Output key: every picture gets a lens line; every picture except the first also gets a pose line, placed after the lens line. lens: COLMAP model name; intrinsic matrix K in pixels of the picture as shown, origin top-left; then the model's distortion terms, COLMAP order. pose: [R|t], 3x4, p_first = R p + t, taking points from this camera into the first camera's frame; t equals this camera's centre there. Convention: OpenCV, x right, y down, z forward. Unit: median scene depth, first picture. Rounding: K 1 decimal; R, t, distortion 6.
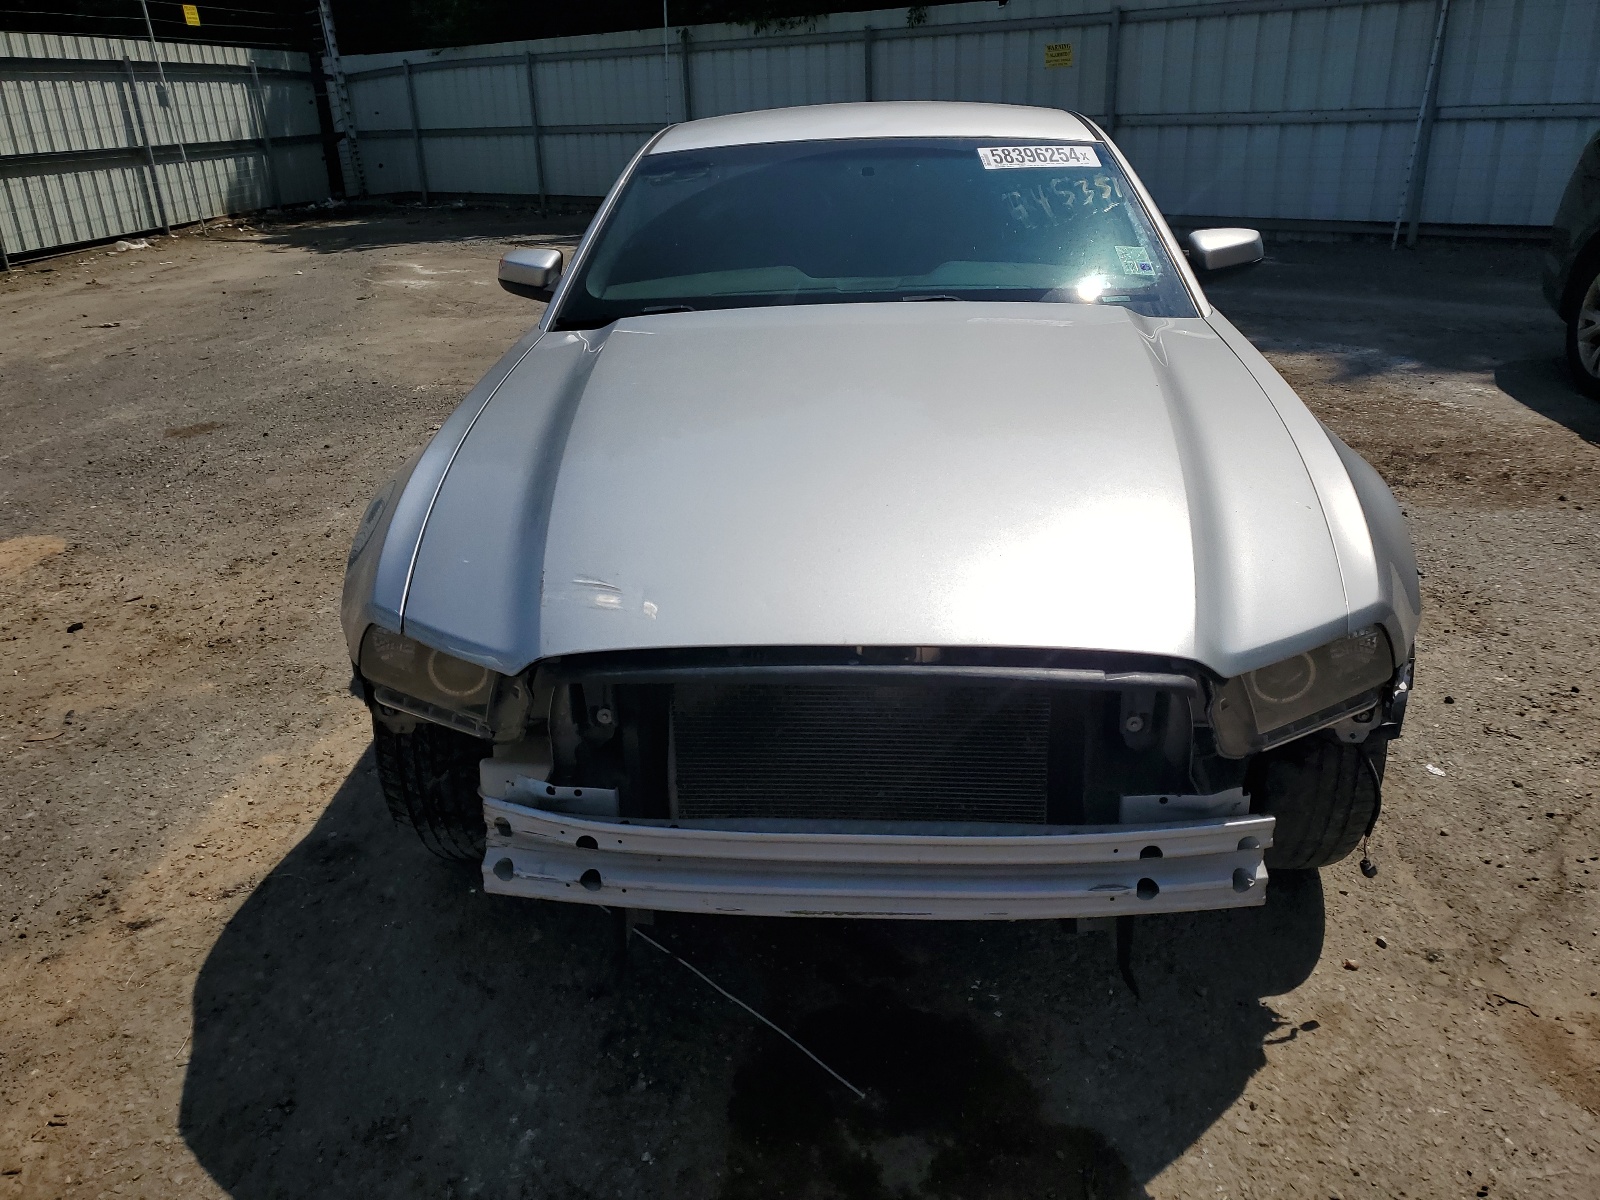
lens RADIAL K [[1219.0, 0, 800.0], [0, 1219.0, 600.0], [0, 0, 1]] dist [0.055615, 0.002580]
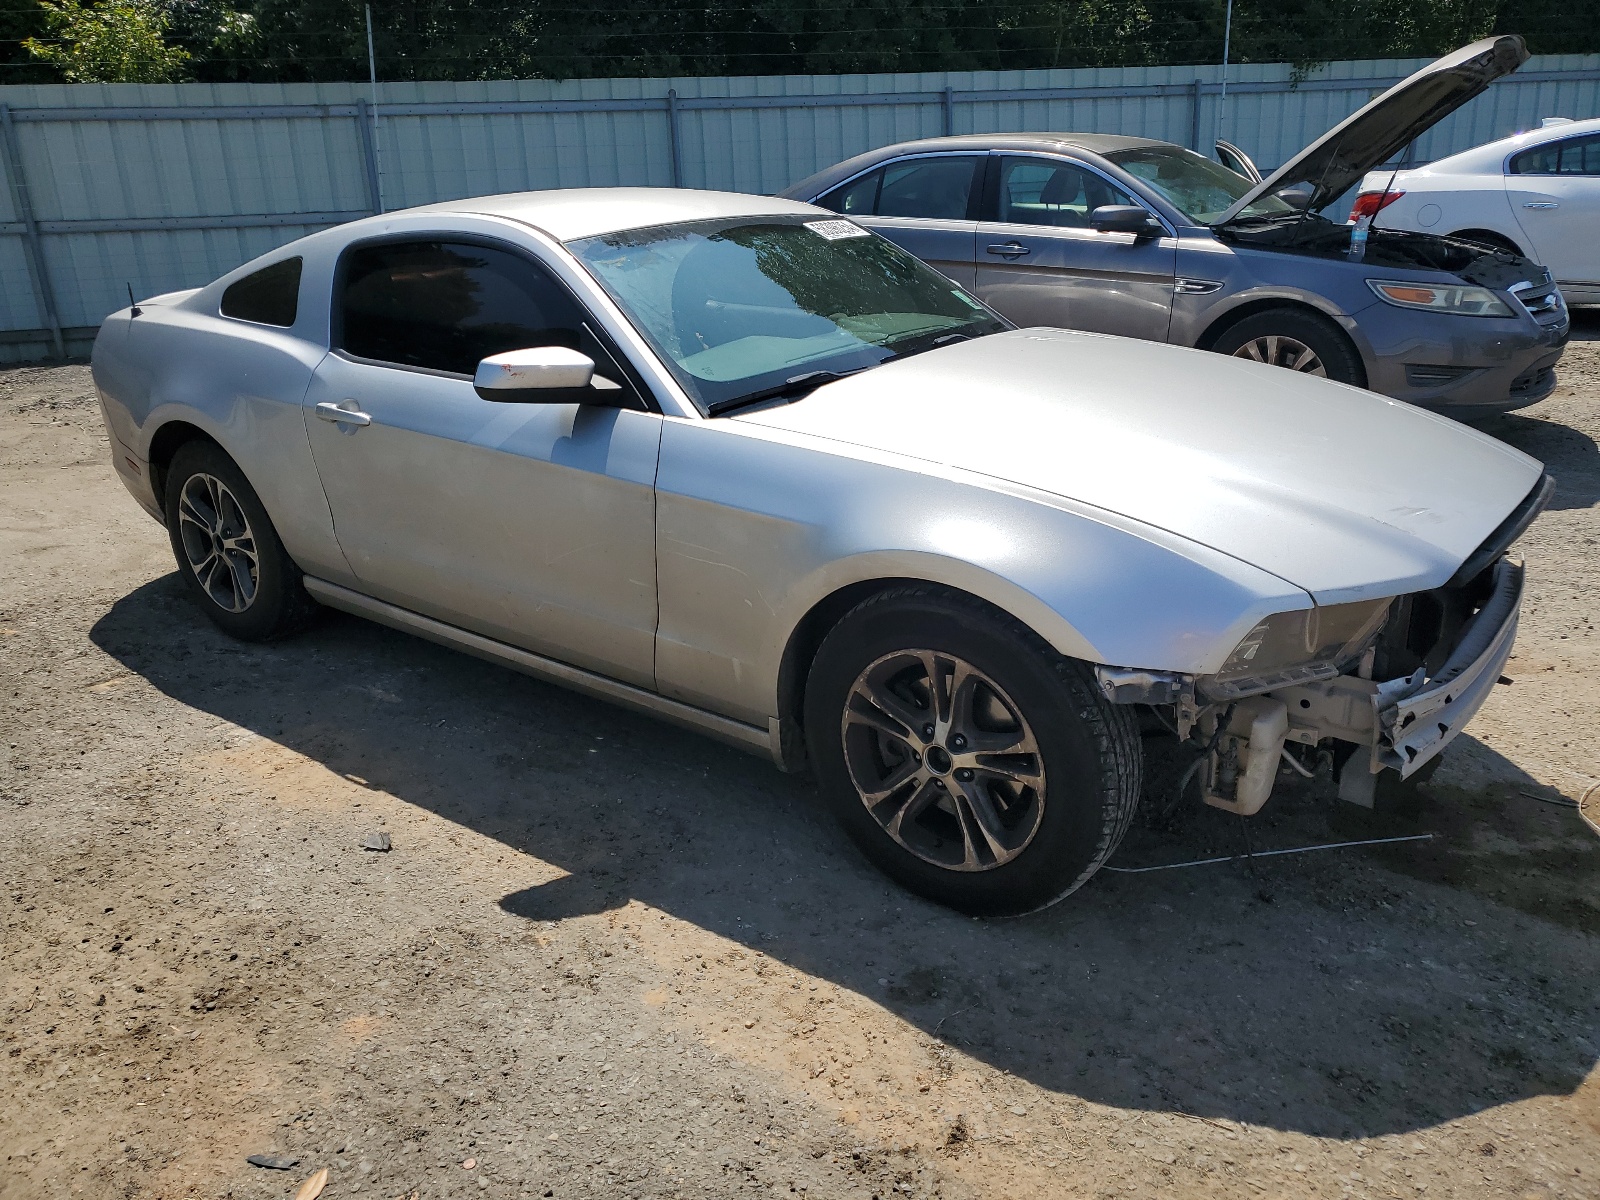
lens RADIAL K [[1240.5, 0, 800.0], [0, 1240.5, 600.0], [0, 0, 1]] dist [0.017399, 0.007351]
pose [[0.555450, -0.268839, 0.786893, -0.861175], [0.335565, 0.938292, 0.083696, -0.125566], [-0.760836, 0.217565, 0.611387, 0.389671]]
